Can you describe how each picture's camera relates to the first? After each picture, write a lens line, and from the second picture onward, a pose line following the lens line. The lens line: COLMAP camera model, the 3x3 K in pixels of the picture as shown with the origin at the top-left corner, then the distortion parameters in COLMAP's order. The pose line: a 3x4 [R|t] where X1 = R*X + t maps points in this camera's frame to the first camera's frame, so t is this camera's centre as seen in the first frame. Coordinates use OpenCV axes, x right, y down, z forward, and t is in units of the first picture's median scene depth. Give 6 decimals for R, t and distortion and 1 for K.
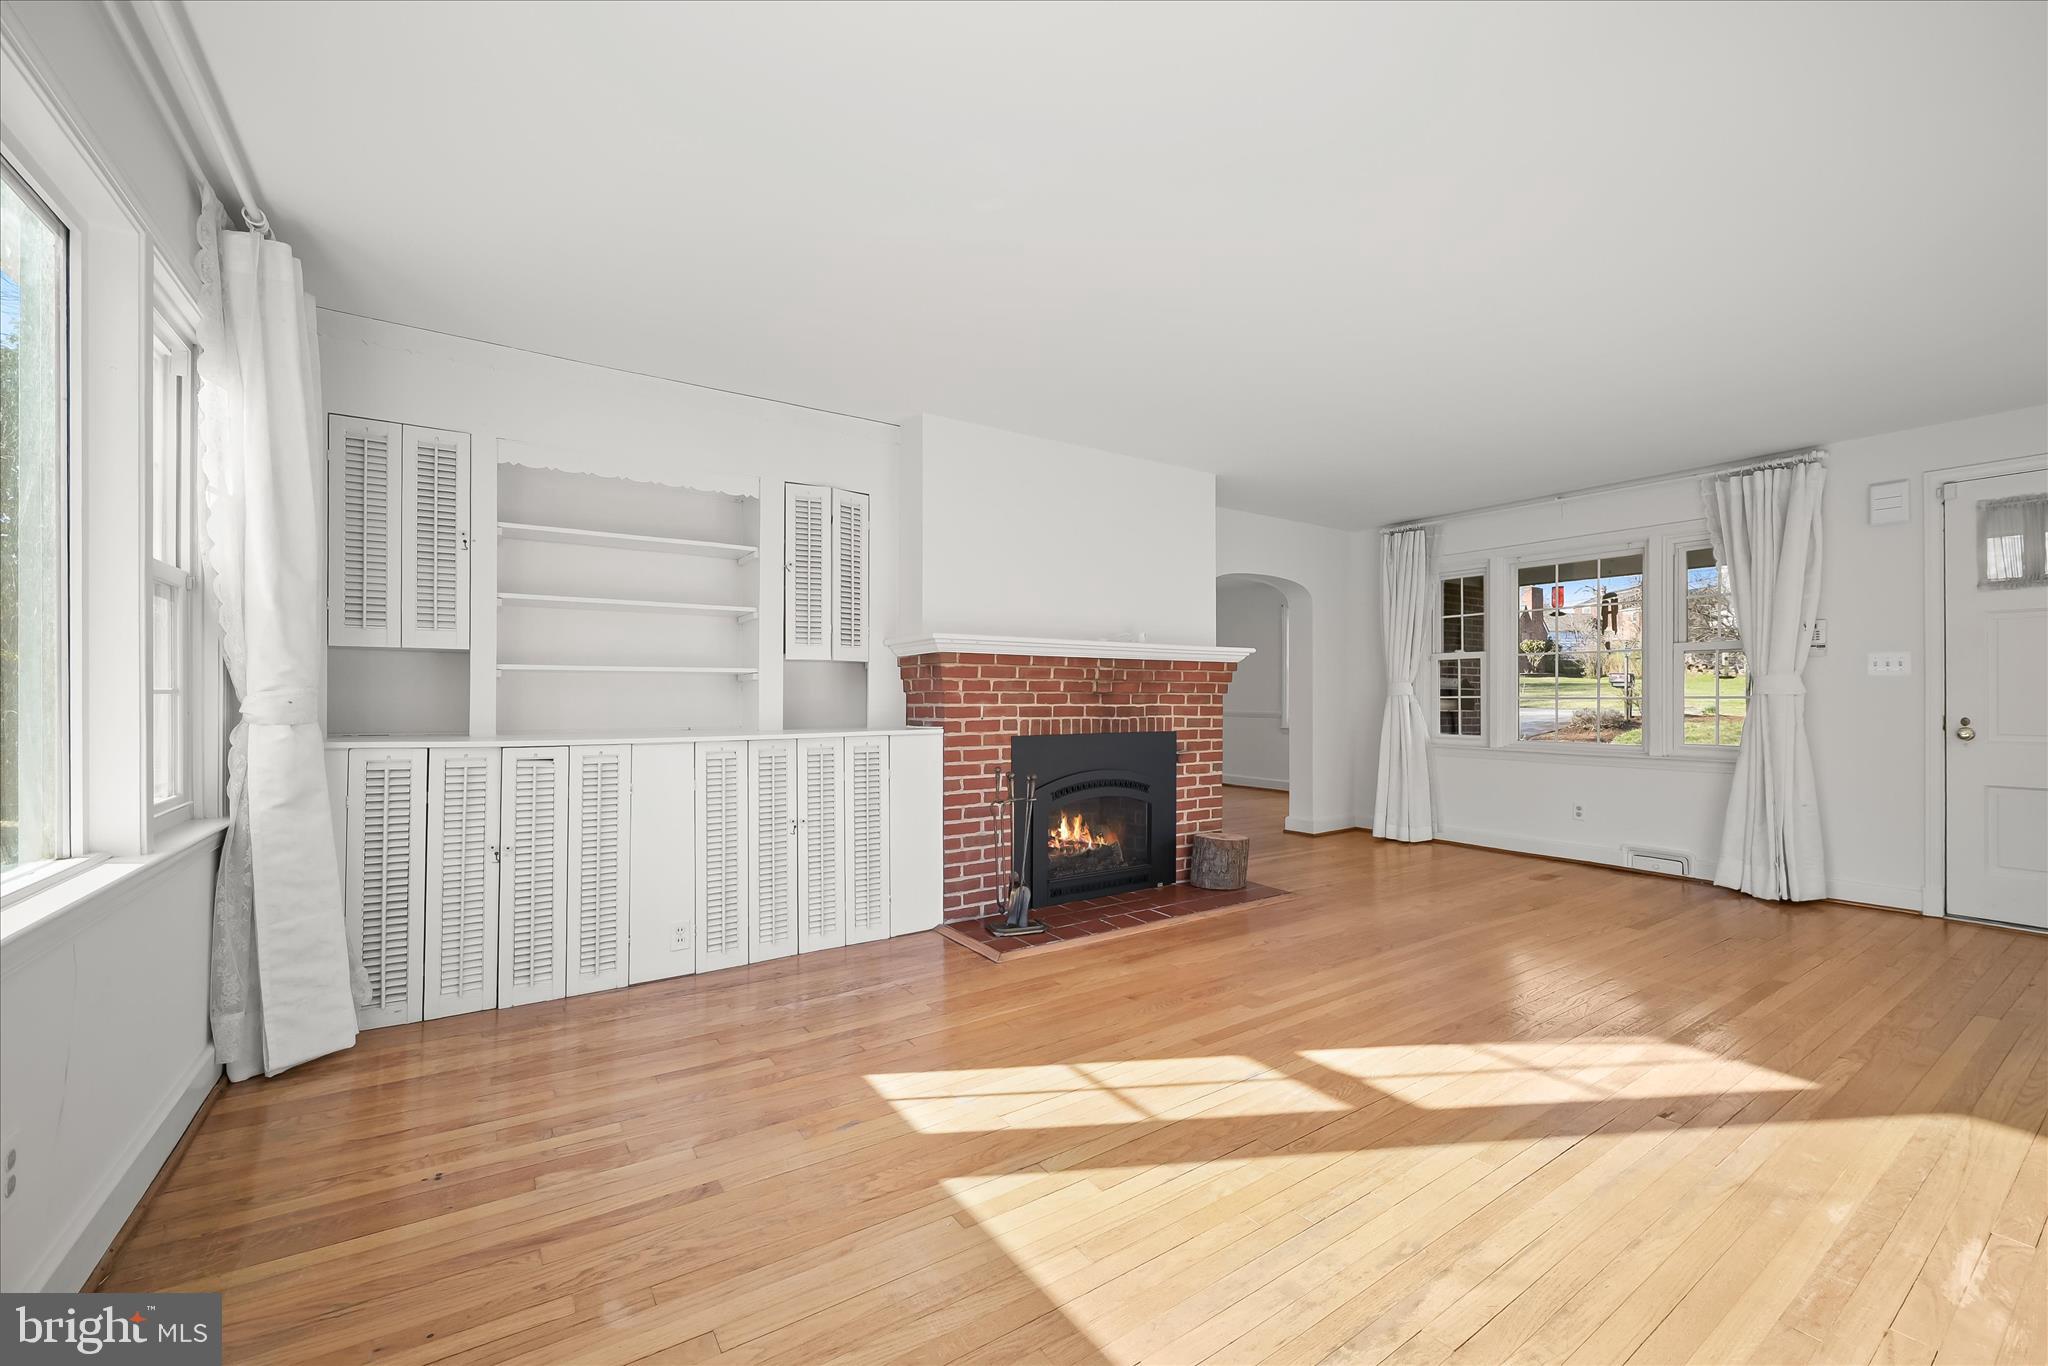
lens RADIAL K [[822.0, 0, 1029.9], [0, 822.0, 691.1], [0, 0, 1]] dist [-0.002923, -0.000330]
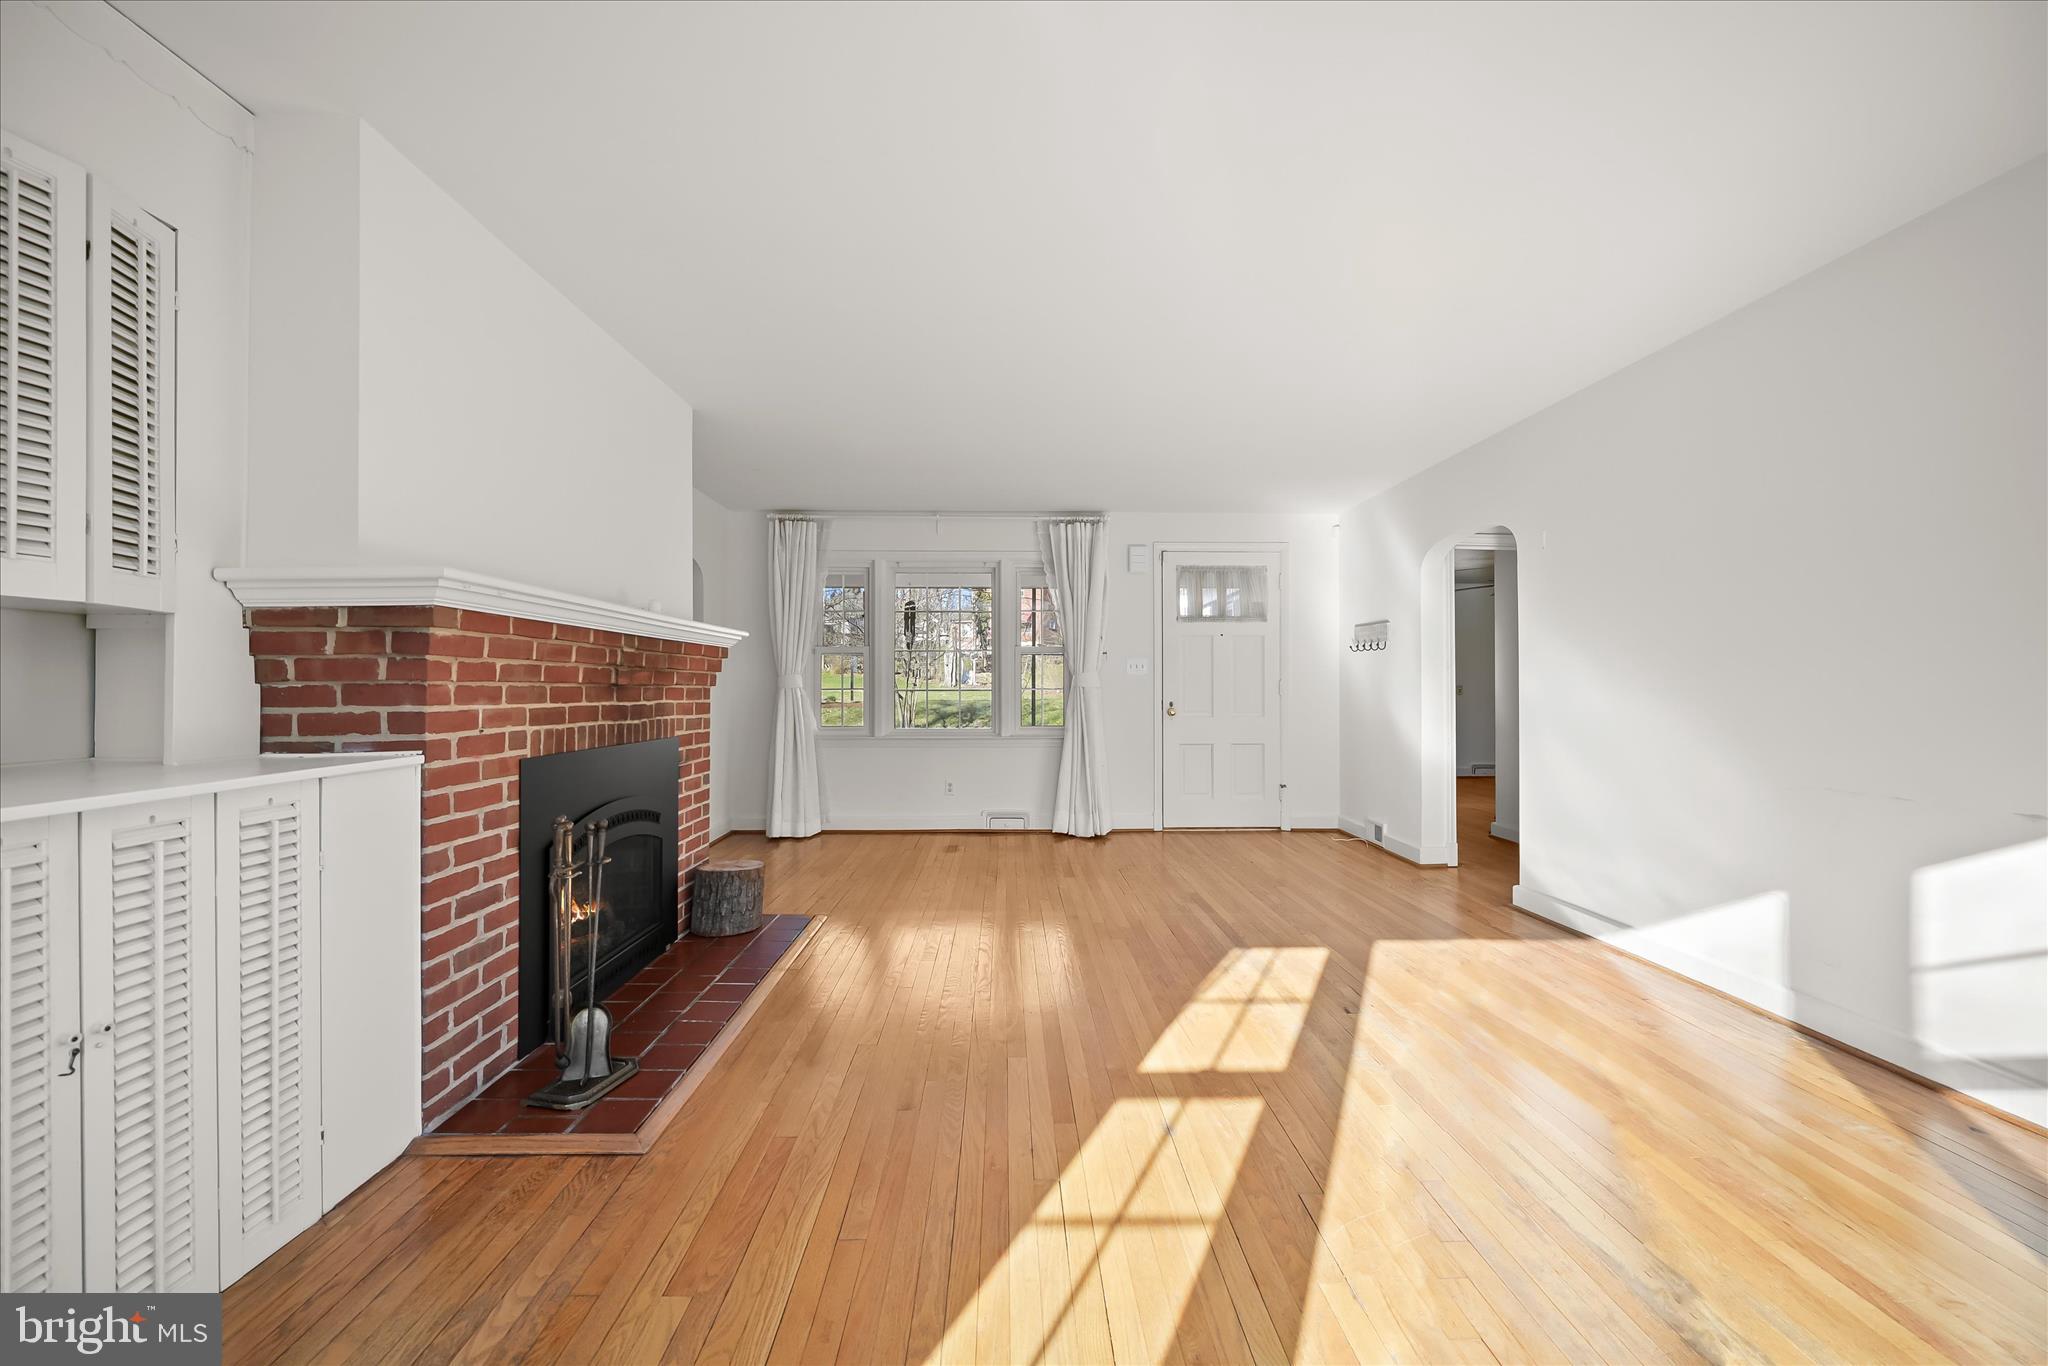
lens RADIAL K [[802.7, 0, 1024.0], [0, 802.7, 683.0], [0, 0, 1]] dist [-0.000697, -0.000305]
pose [[0.543543, 0.003336, 0.839374, -0.302321], [-0.002872, 0.999994, -0.002115, 0.000782], [-0.839376, -0.001261, 0.543549, 0.385484]]
